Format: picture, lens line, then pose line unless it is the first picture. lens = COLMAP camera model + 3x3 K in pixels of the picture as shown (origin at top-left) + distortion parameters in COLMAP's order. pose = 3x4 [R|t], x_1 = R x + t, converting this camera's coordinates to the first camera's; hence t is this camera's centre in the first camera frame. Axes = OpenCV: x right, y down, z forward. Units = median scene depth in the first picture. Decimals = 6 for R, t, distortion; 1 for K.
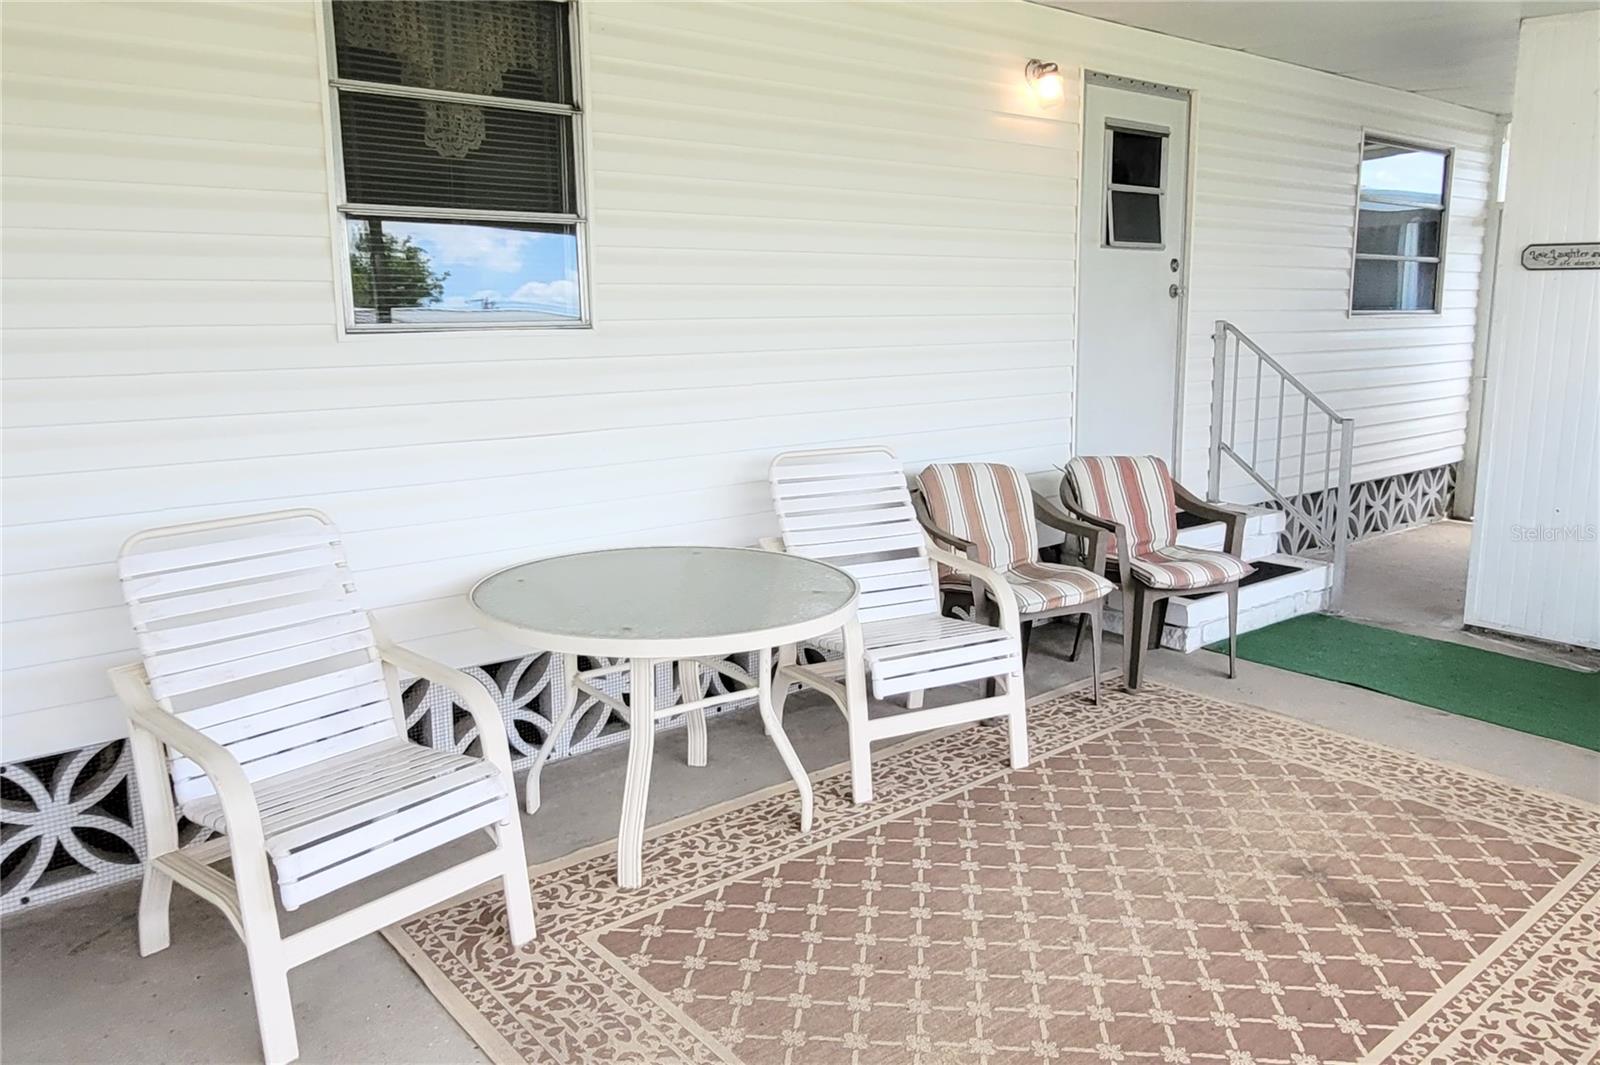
lens RADIAL K [[1168.6, 0, 788.1], [0, 1168.6, 530.0], [0, 0, 1]] dist [-0.003783, -0.006489]
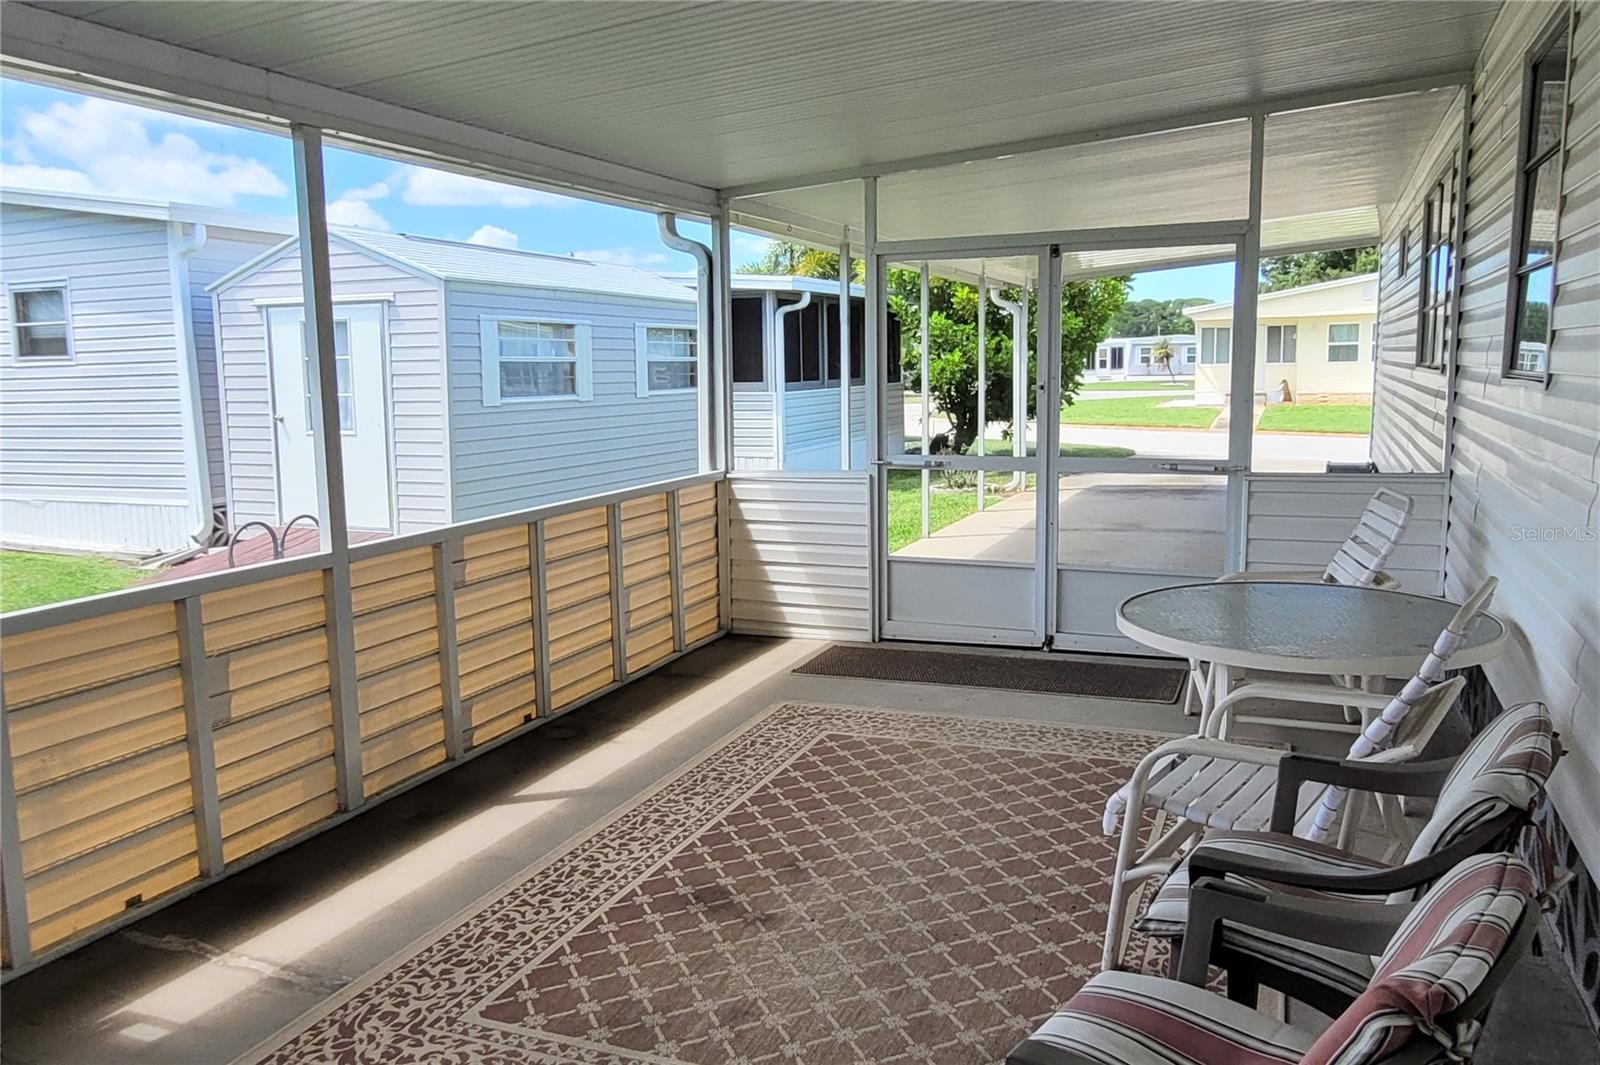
lens RADIAL K [[1168.6, 0, 788.1], [0, 1168.6, 530.0], [0, 0, 1]] dist [-0.003783, -0.006489]
pose [[-0.892226, 0.093589, -0.441784, 0.991278], [-0.052932, 0.949872, 0.308126, -0.420625], [0.448475, 0.298303, -0.842547, 2.079562]]
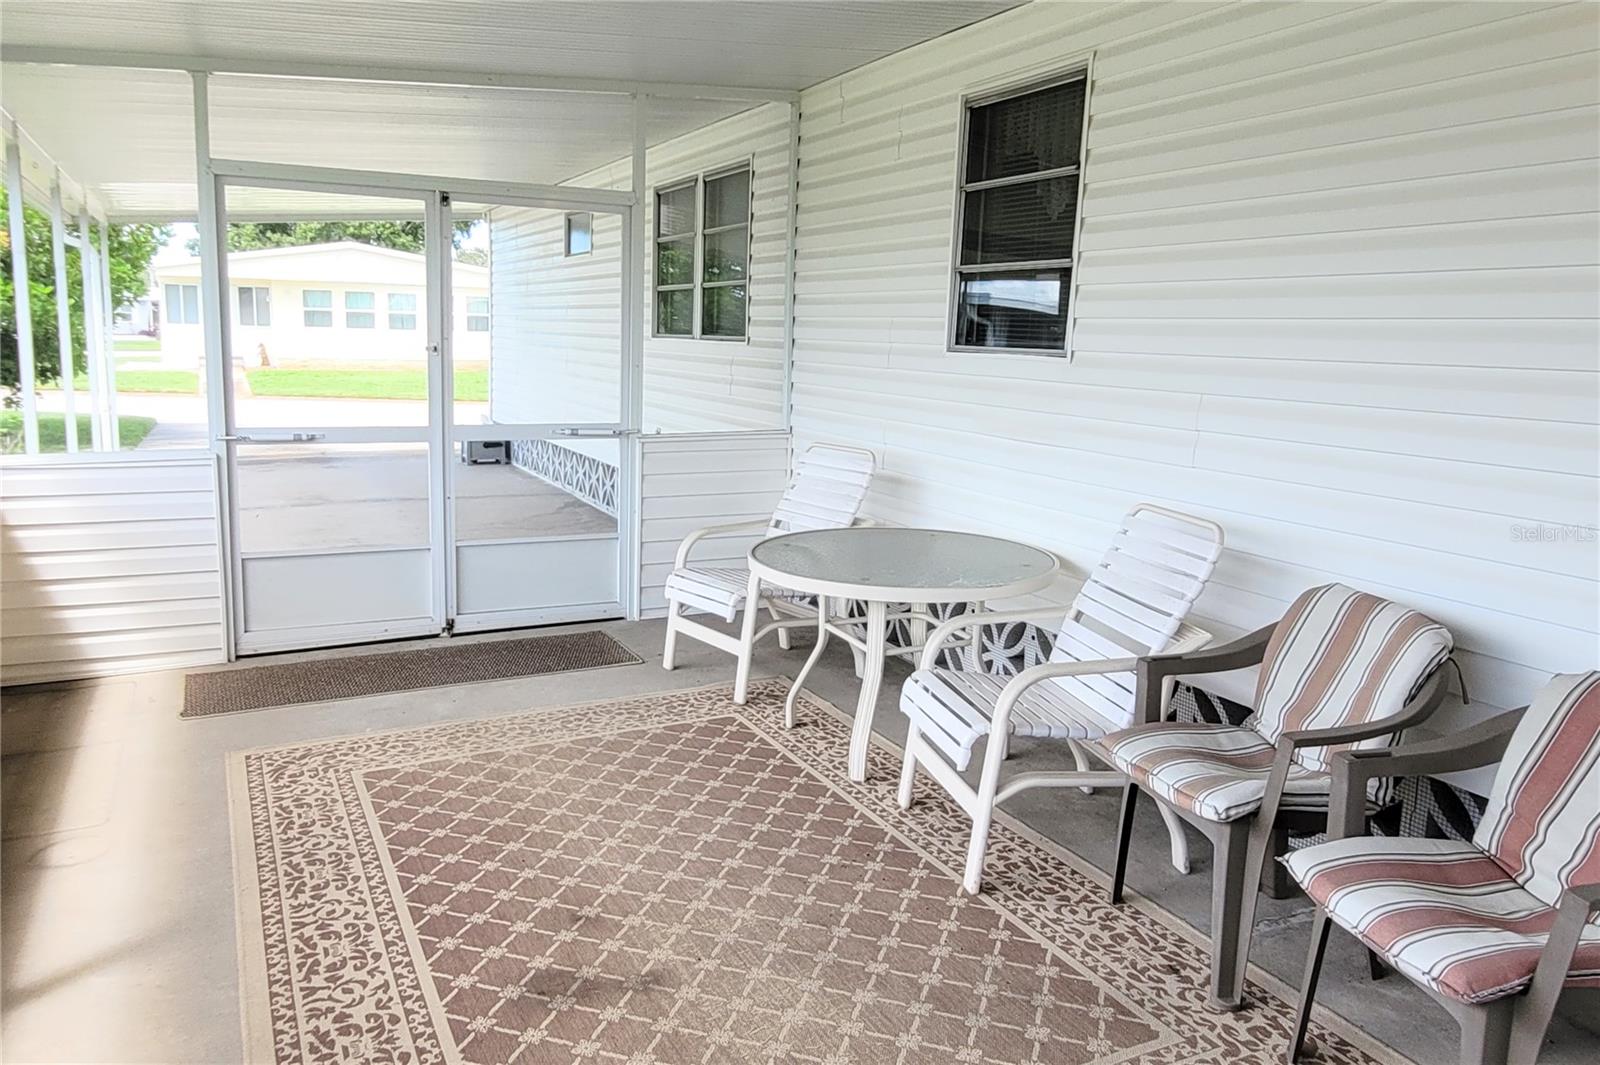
lens RADIAL K [[1168.6, 0, 788.1], [0, 1168.6, 530.0], [0, 0, 1]] dist [-0.003783, -0.006489]
pose [[-0.227666, 0.169379, -0.958895, 1.401266], [-0.203786, 0.954660, 0.217015, -0.282455], [0.952176, 0.244817, -0.182826, 1.368322]]
